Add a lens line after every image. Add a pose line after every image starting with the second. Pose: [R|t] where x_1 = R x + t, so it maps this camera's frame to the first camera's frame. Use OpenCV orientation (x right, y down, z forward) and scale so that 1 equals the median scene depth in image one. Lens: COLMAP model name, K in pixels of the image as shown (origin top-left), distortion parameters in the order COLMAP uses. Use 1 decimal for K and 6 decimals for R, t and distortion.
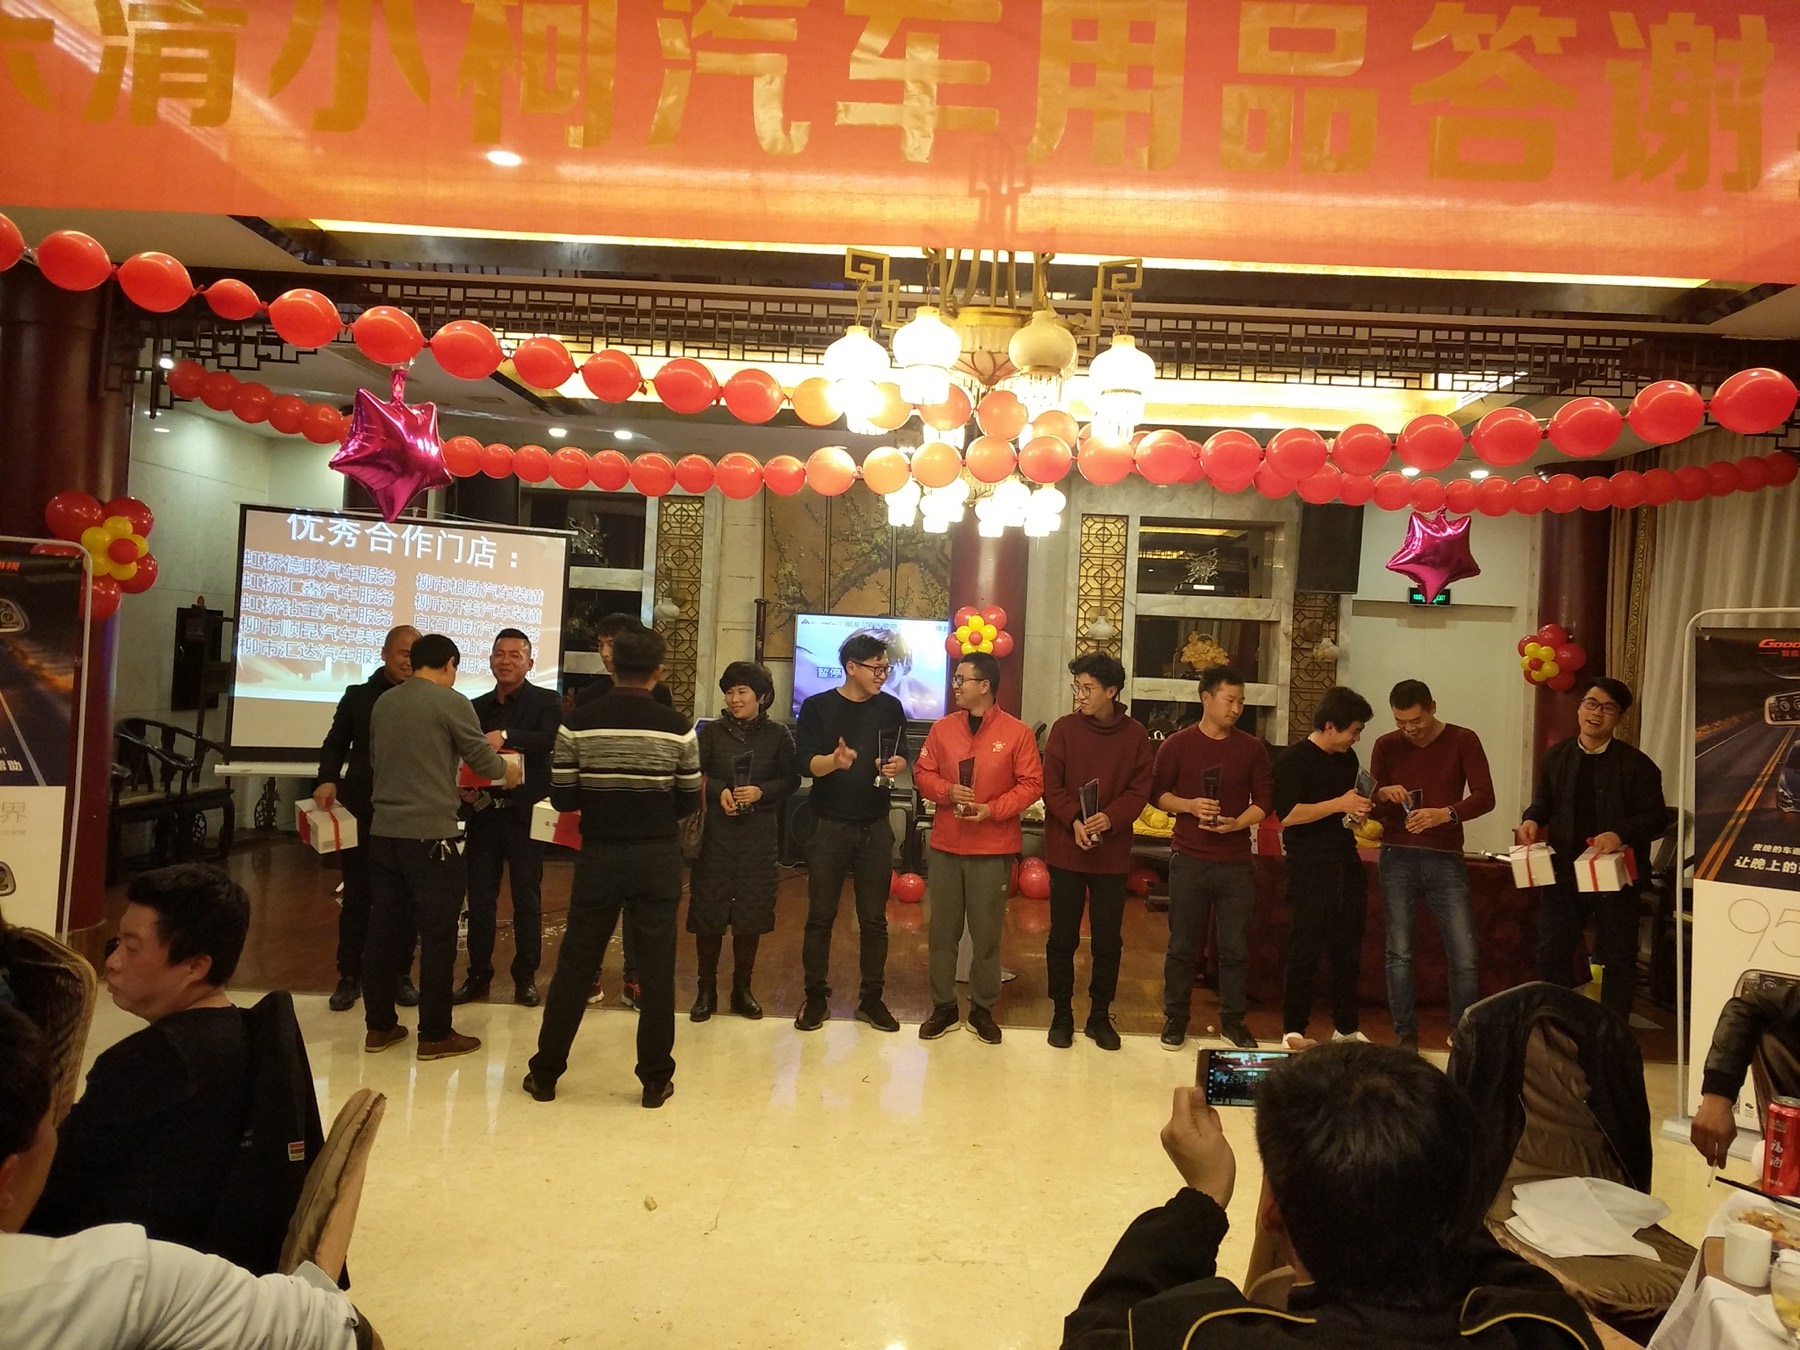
lens RADIAL K [[1391.1, 0, 952.7], [0, 1391.1, 643.6], [0, 0, 1]] dist [0.049165, -0.065911]
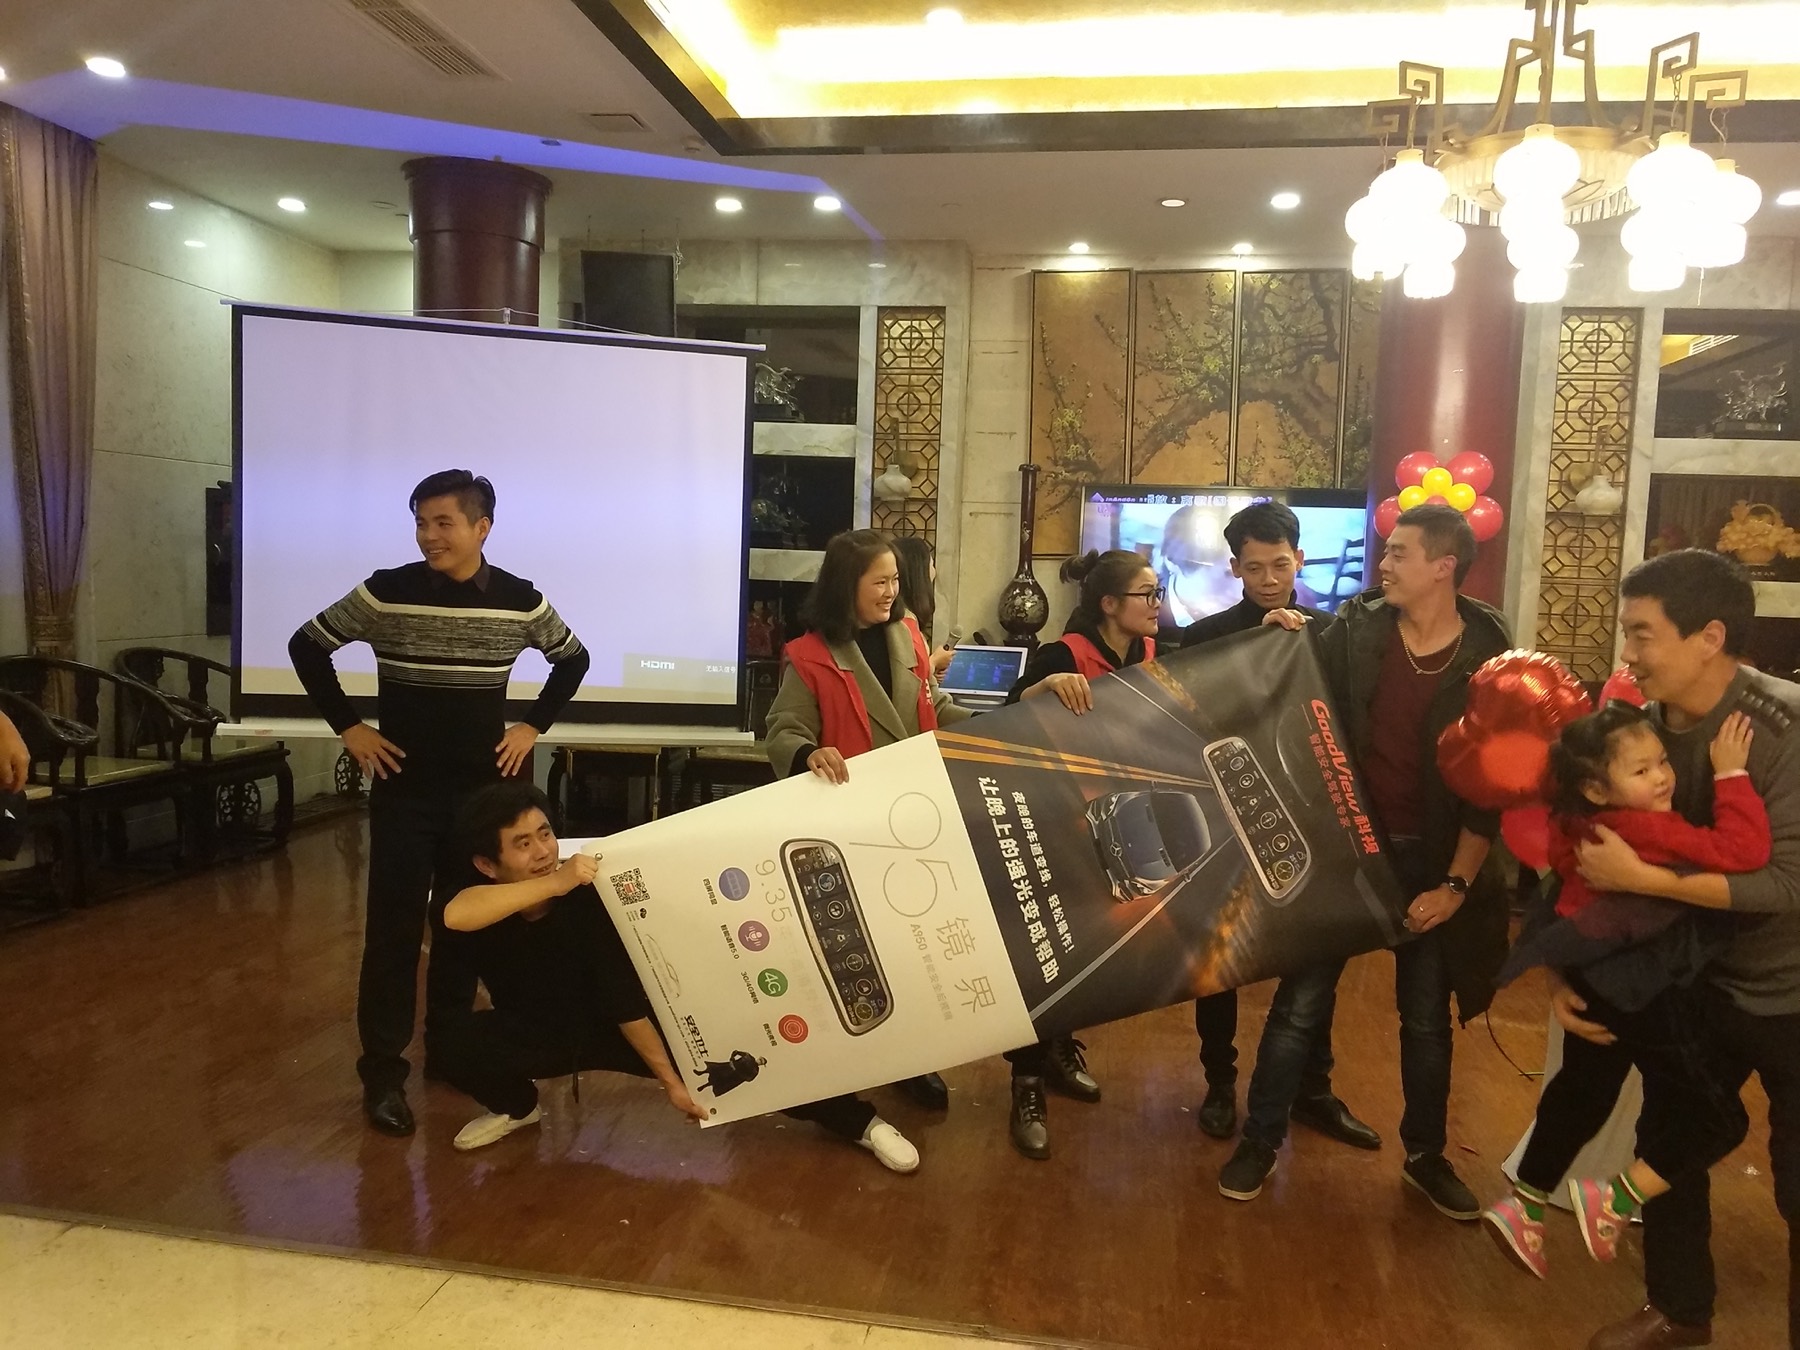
lens RADIAL K [[1377.6, 0, 880.9], [0, 1377.6, 674.9], [0, 0, 1]] dist [0.062350, -0.098029]
pose [[0.986244, 0.003099, -0.165270, -0.211493], [0.012855, 0.995358, 0.095374, 0.010063], [0.164798, -0.096187, 0.981626, 0.713844]]
